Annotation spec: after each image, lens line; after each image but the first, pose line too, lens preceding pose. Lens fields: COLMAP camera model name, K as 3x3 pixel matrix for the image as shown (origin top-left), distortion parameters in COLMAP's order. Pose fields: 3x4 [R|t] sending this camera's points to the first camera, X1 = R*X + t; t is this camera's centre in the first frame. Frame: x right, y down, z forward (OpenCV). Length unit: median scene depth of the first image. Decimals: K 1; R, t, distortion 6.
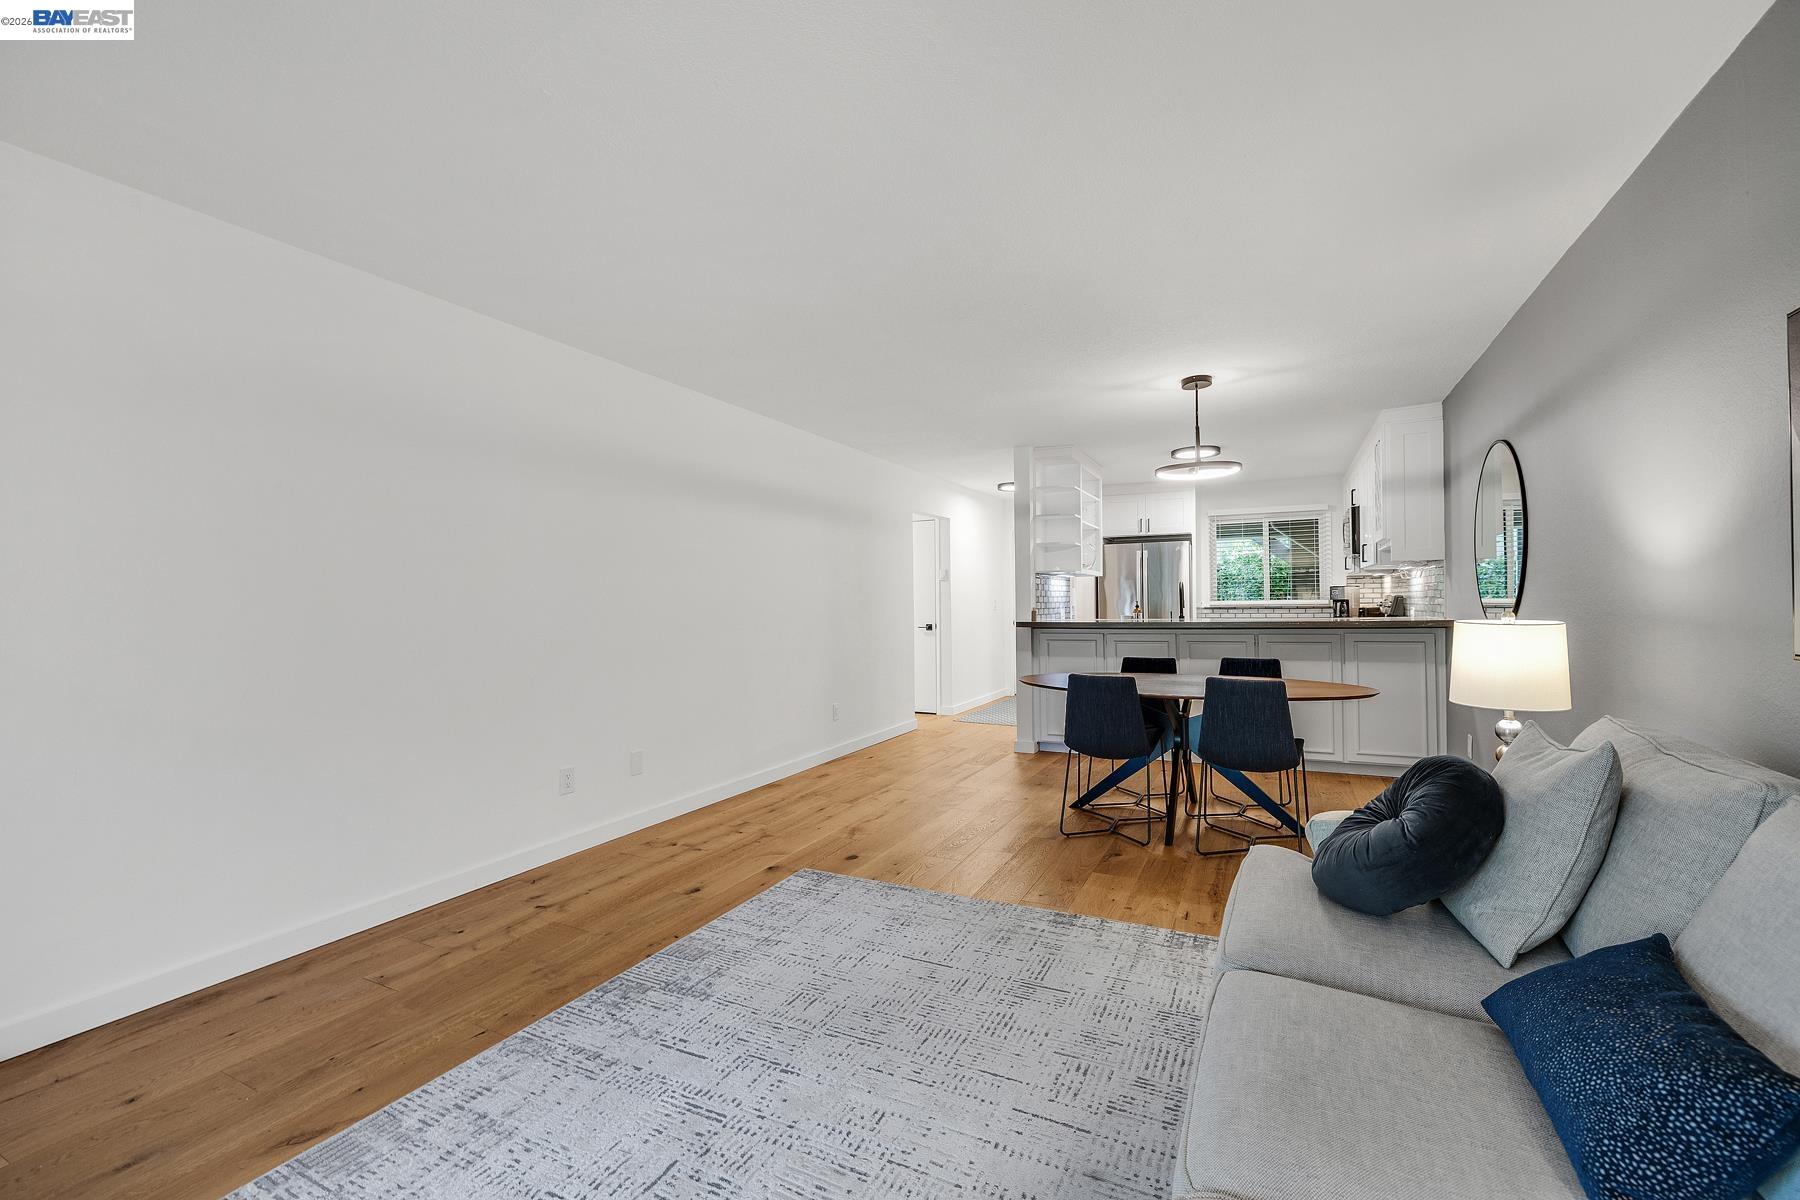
lens RADIAL K [[759.9, 0, 894.9], [0, 759.9, 605.8], [0, 0, 1]] dist [-0.003414, -0.000017]
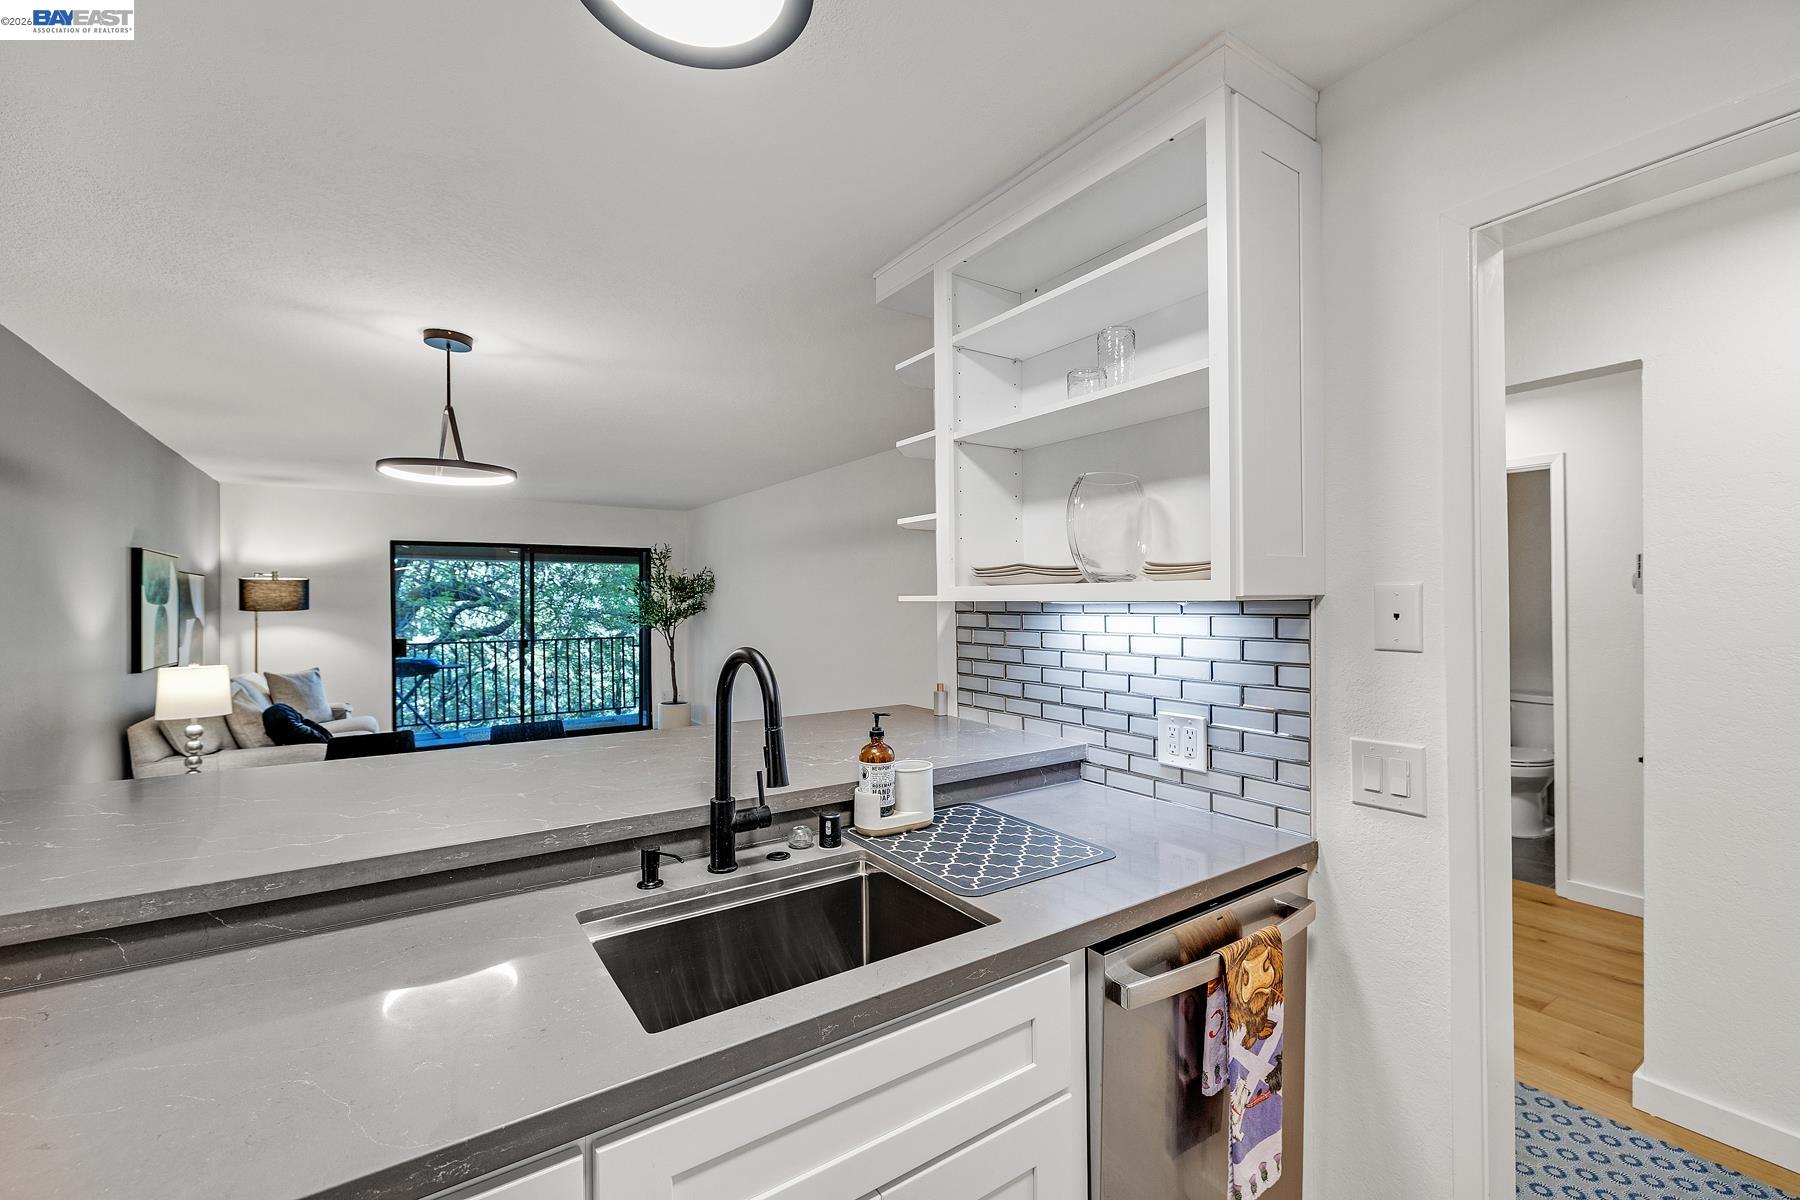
lens RADIAL K [[759.9, 0, 875.3], [0, 759.9, 610.8], [0, 0, 1]] dist [-0.003414, -0.000017]
pose [[-0.506094, 0.028882, -0.861995, 0.559825], [0.011462, 0.999576, 0.026762, -0.049453], [0.862402, 0.003664, -0.506210, 1.187390]]
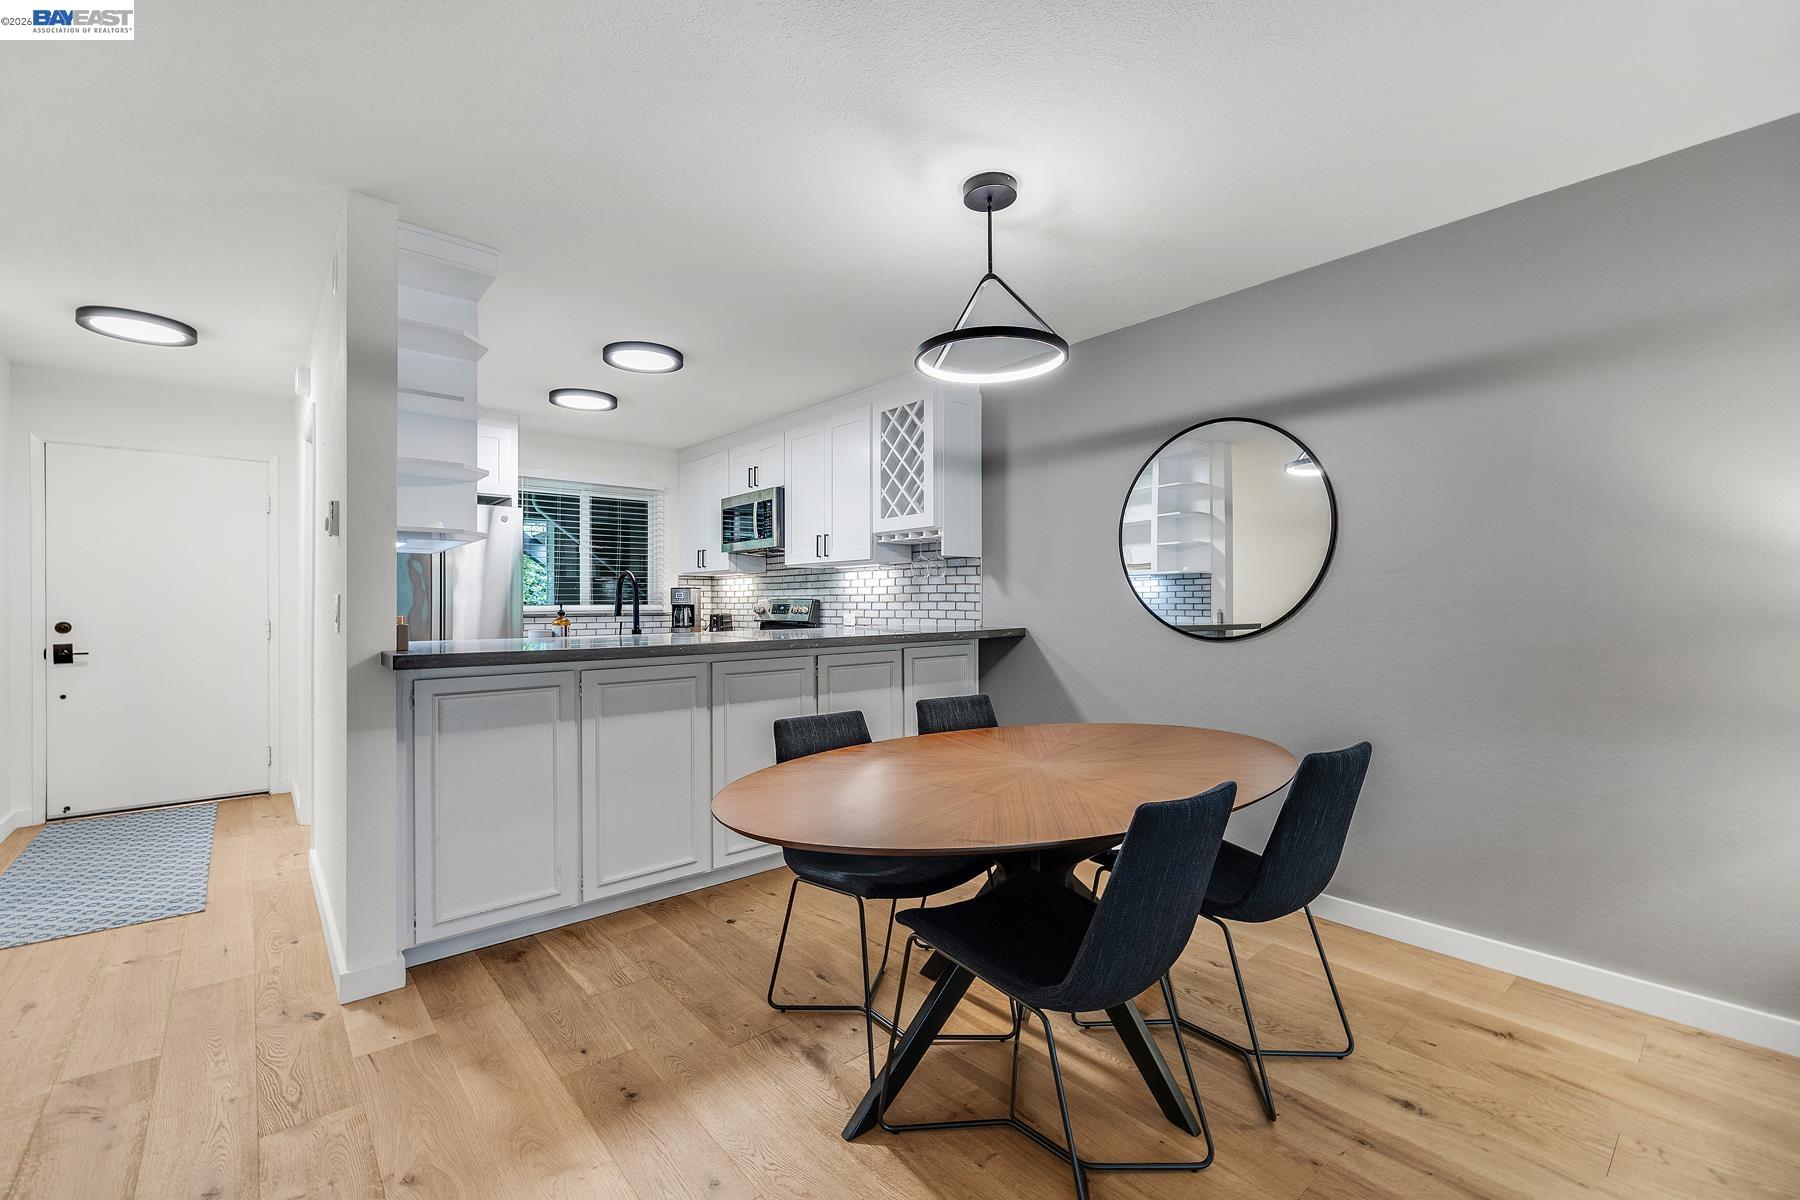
lens RADIAL K [[759.9, 0, 895.3], [0, 759.9, 608.8], [0, 0, 1]] dist [-0.003414, -0.000017]
pose [[0.385016, 0.004564, 0.922898, -0.084955], [0.001941, 0.999982, -0.005755, 0.000989], [-0.922908, 0.004007, 0.385000, 0.612587]]
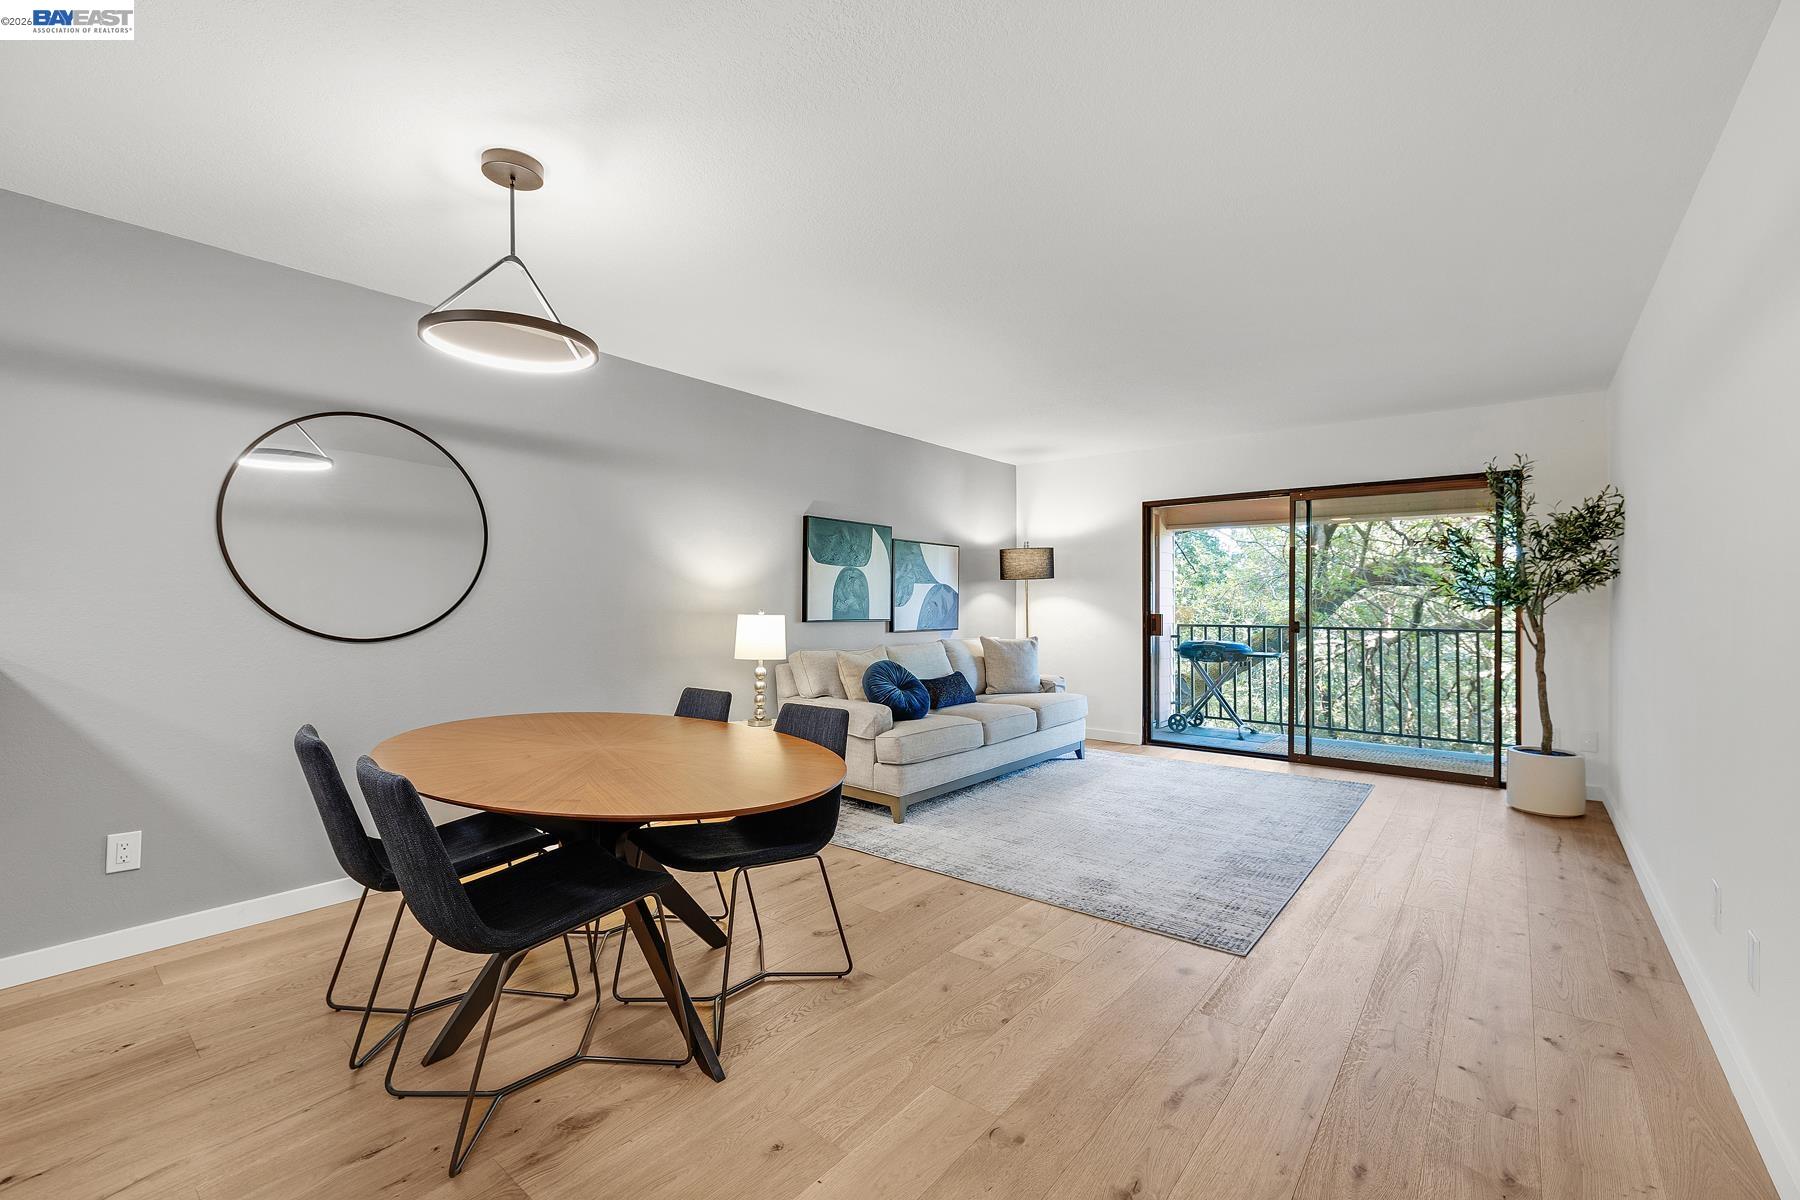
lens RADIAL K [[759.9, 0, 893.6], [0, 759.9, 610.0], [0, 0, 1]] dist [-0.003414, -0.000017]
pose [[-0.976186, 0.007538, 0.216805, 0.031046], [0.010199, 0.999886, 0.011157, -0.002908], [-0.216696, 0.013102, -0.976151, 1.036775]]
